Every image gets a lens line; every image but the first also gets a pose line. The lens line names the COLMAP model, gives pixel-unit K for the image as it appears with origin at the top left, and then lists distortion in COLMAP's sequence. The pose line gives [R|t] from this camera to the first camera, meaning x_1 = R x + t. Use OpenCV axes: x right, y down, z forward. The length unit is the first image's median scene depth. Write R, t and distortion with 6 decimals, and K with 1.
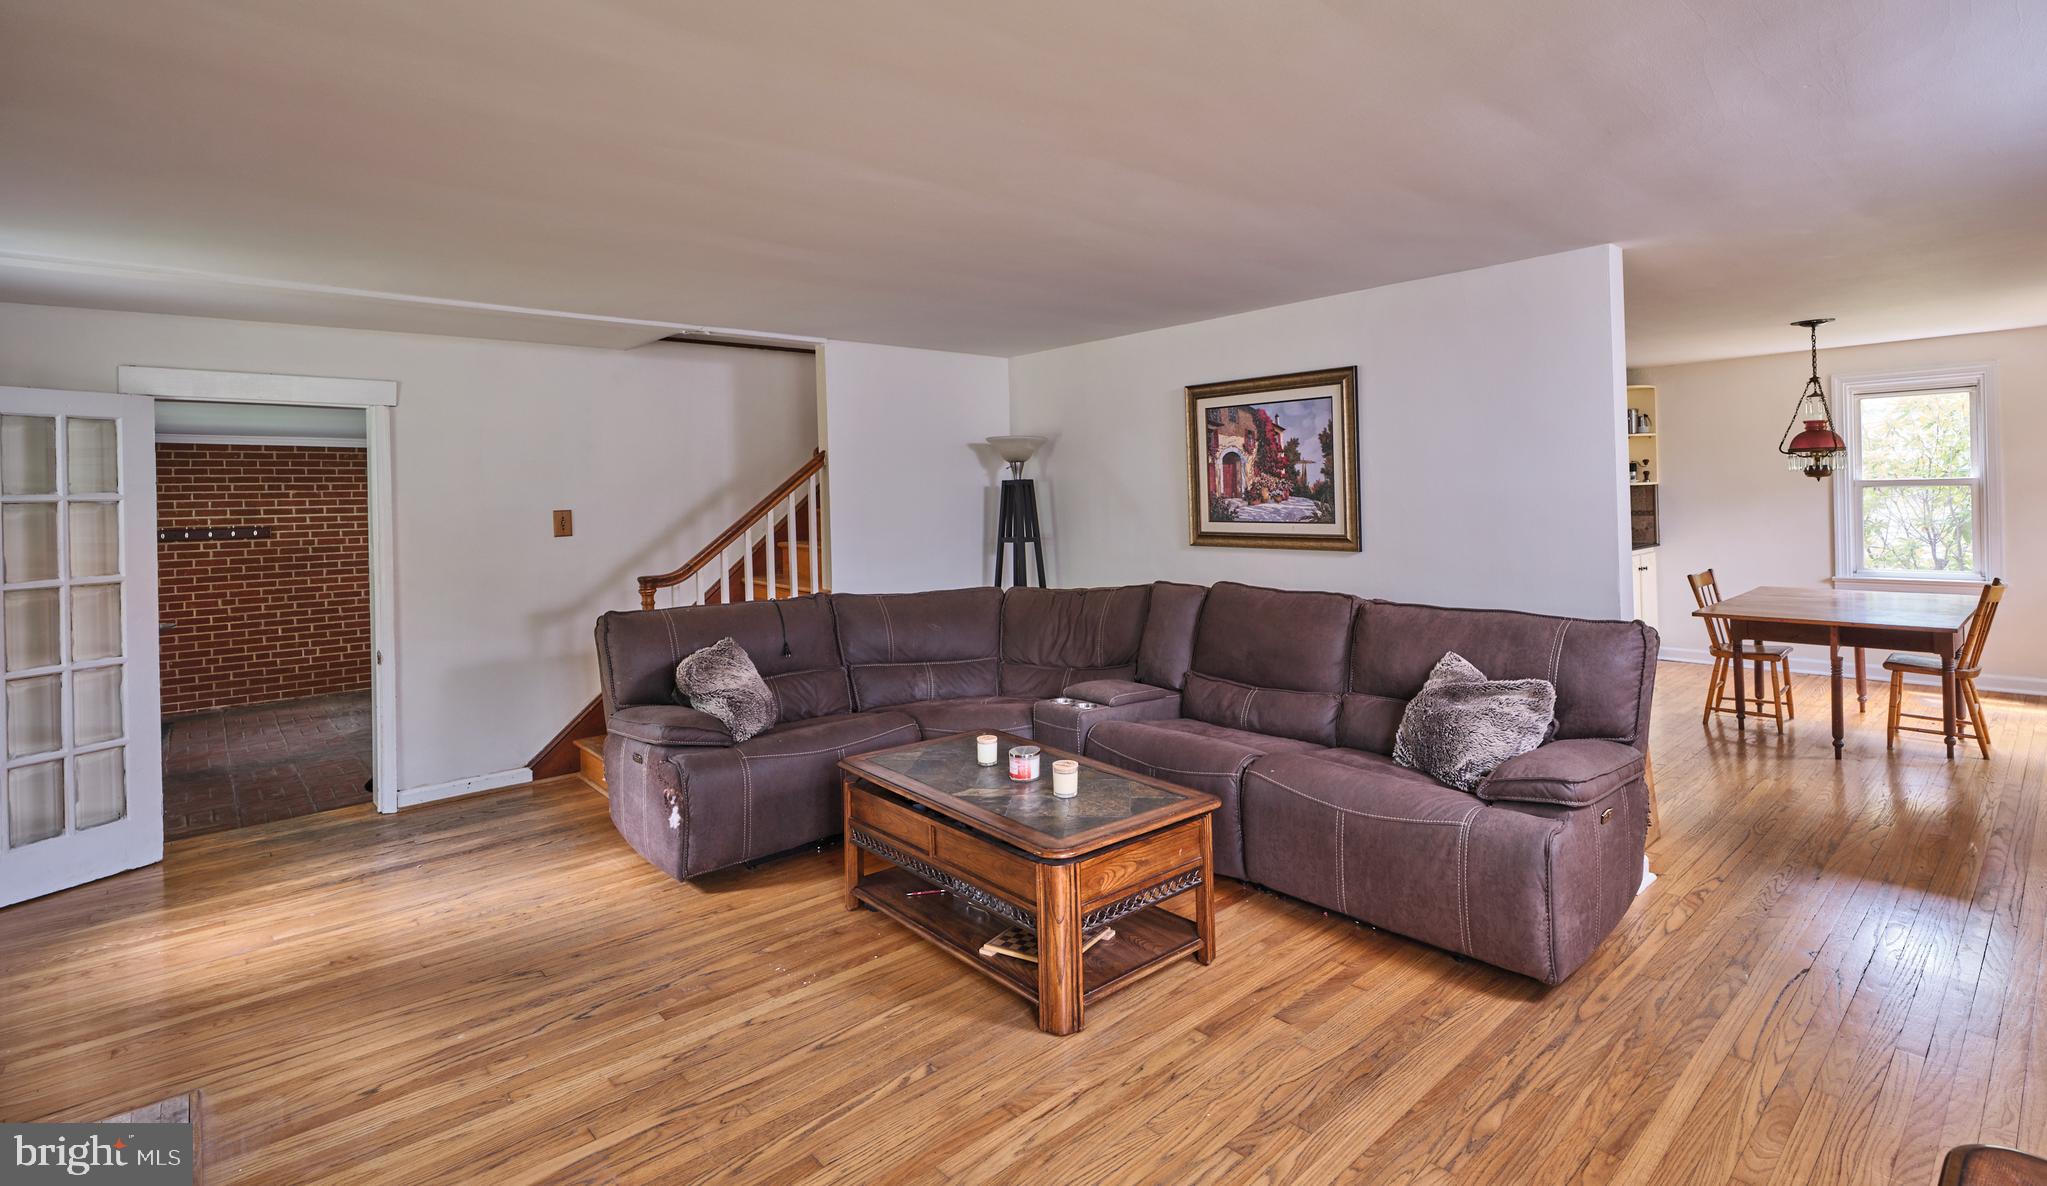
lens RADIAL K [[961.6, 0, 1082.8], [0, 961.6, 492.7], [0, 0, 1]] dist [0.001693, -0.000979]
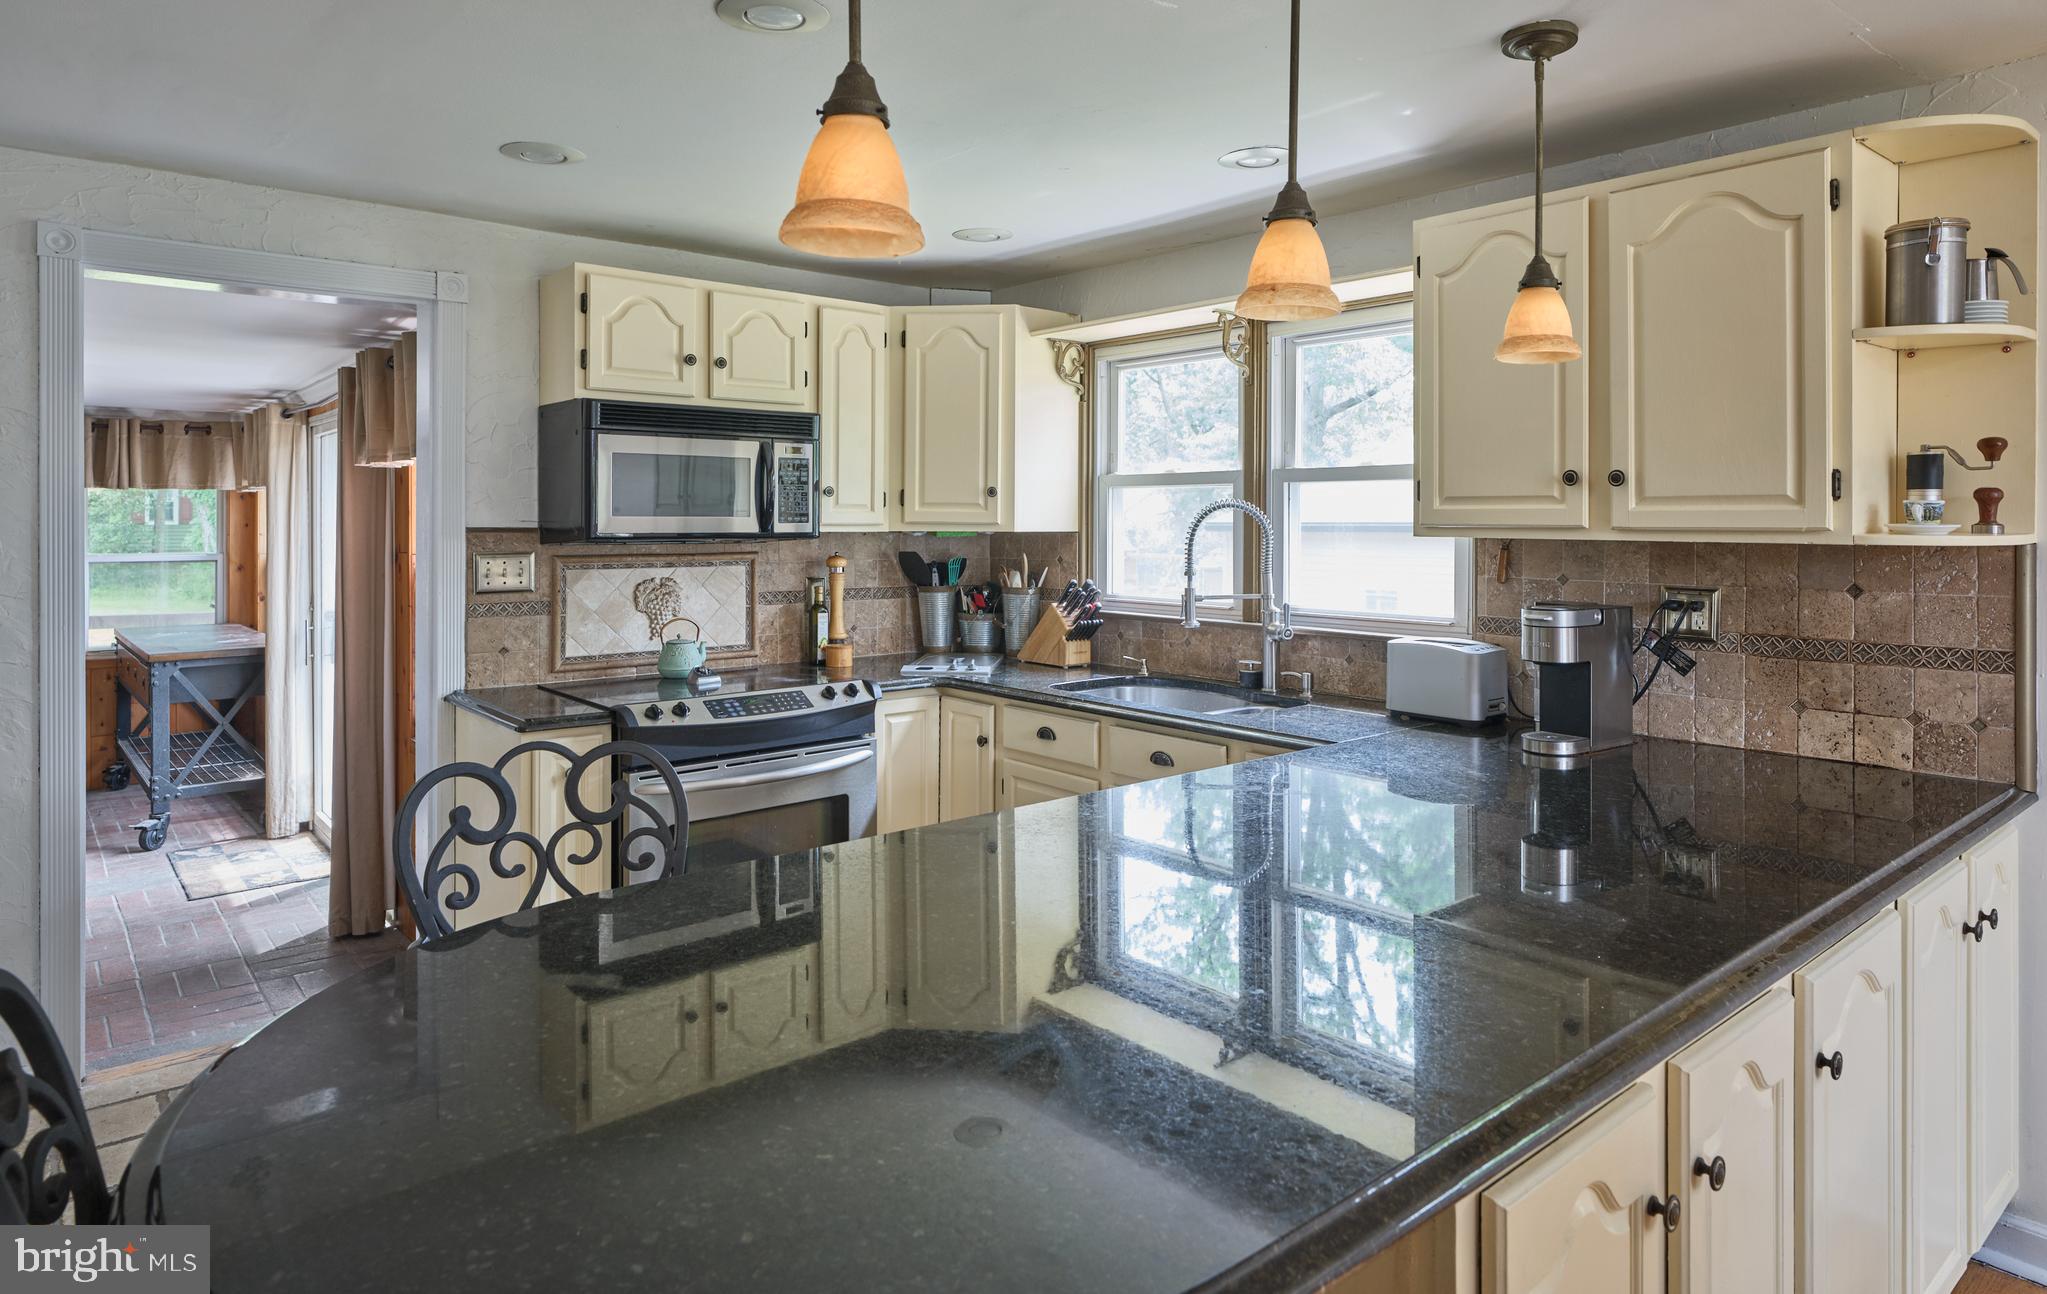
lens RADIAL K [[1220.9, 0, 1019.2], [0, 1220.9, 523.8], [0, 0, 1]] dist [0.000296, -0.001928]
pose [[0.998813, 0.029120, -0.039035, 0.563495], [-0.028990, 0.999572, 0.003888, -0.012343], [0.039132, -0.002752, 0.999230, 1.084875]]
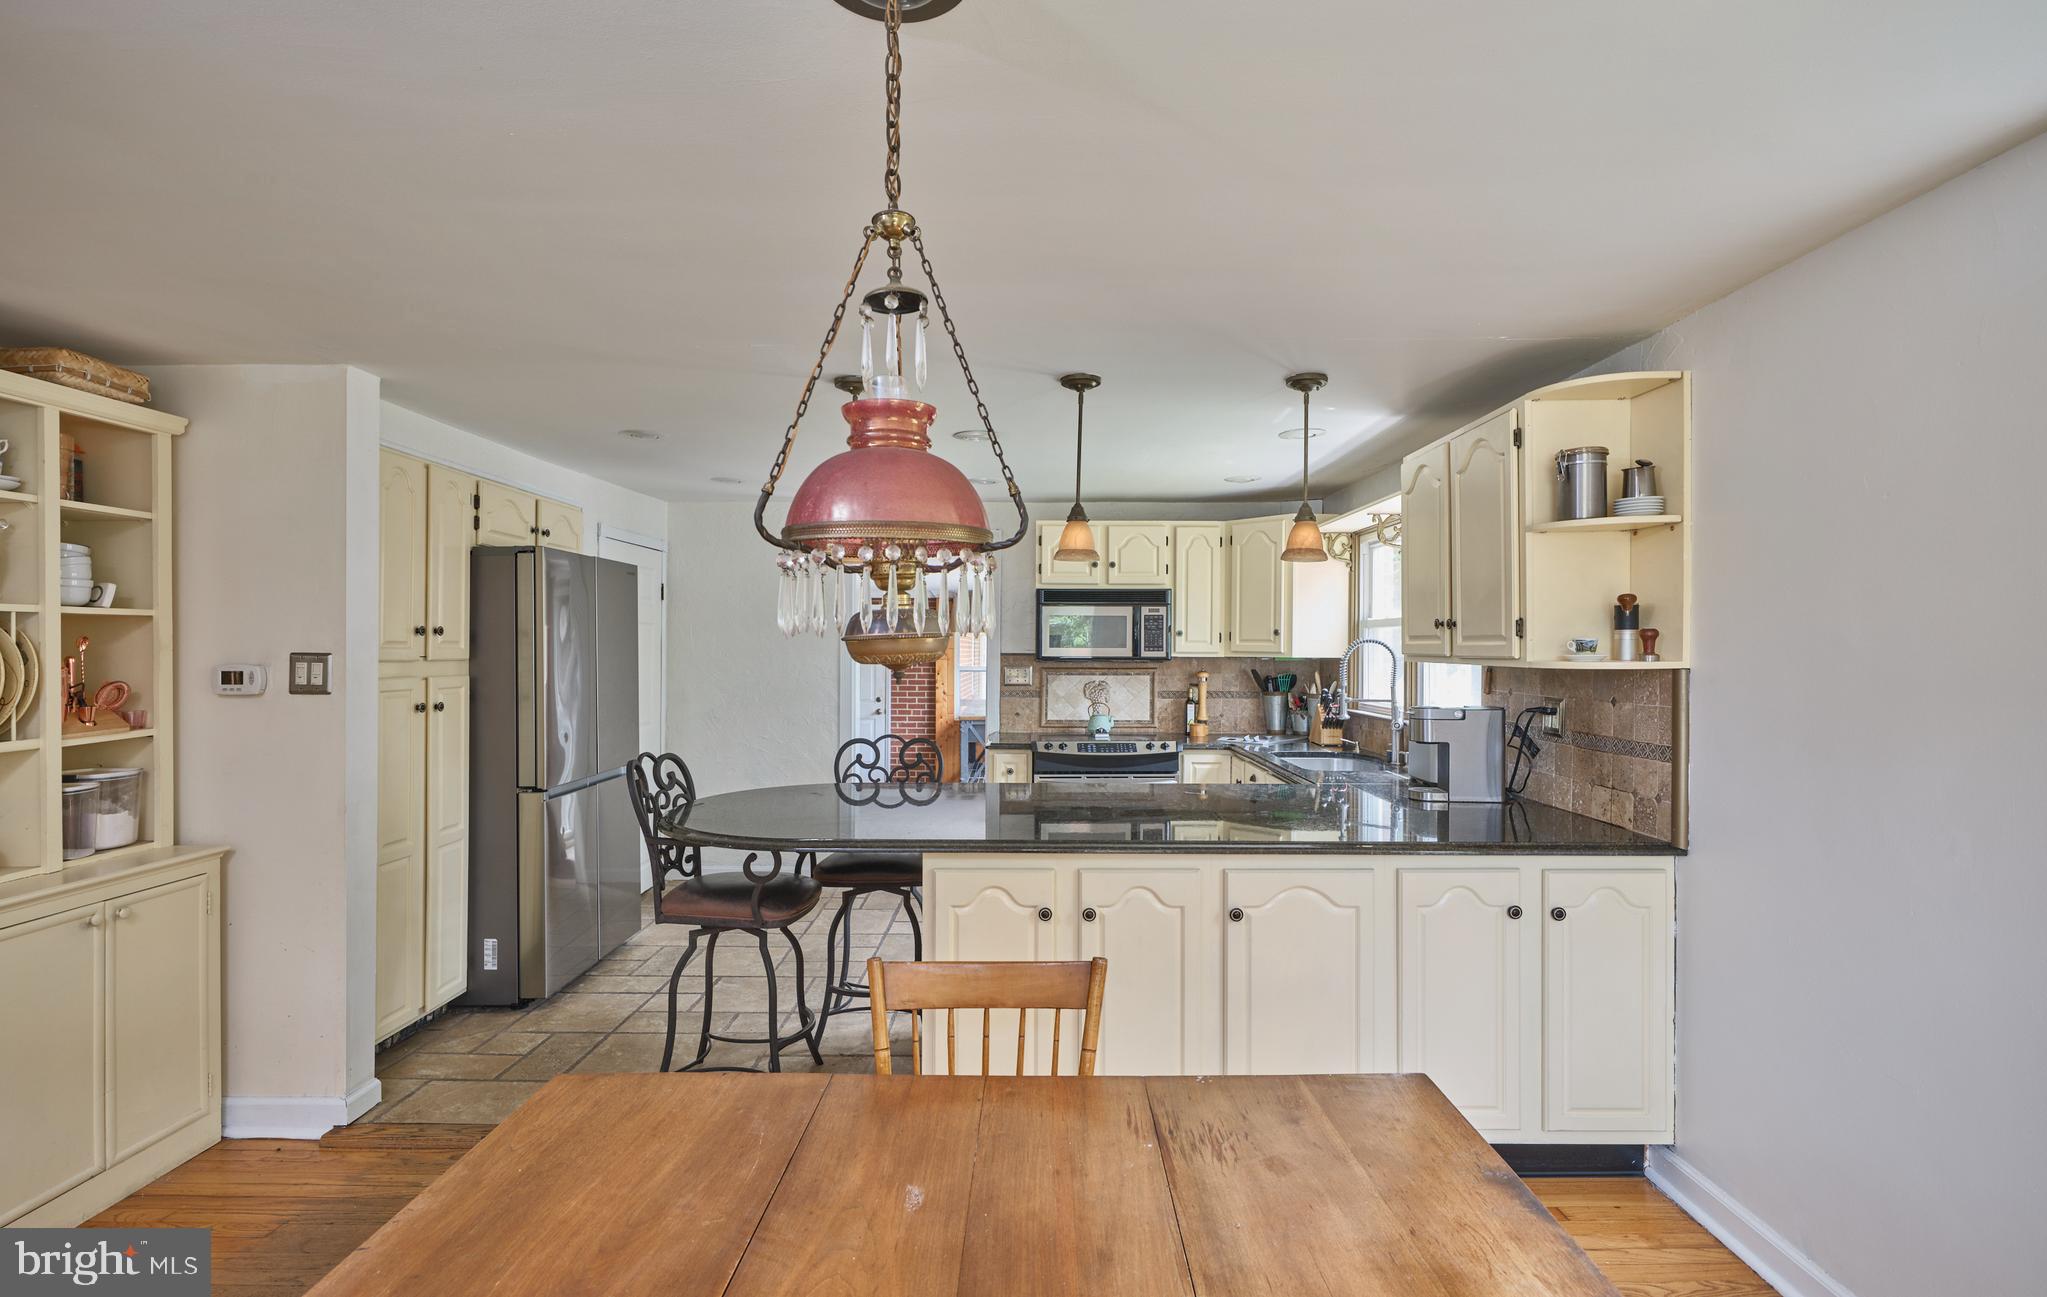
lens RADIAL K [[962.9, 0, 1000.2], [0, 962.9, 650.2], [0, 0, 1]] dist [-0.001895, 0.001813]
pose [[0.716770, 0.031104, -0.696615, 1.037592], [-0.022391, 0.999516, 0.021590, -0.027096], [0.696950, 0.000123, 0.717120, 0.948931]]
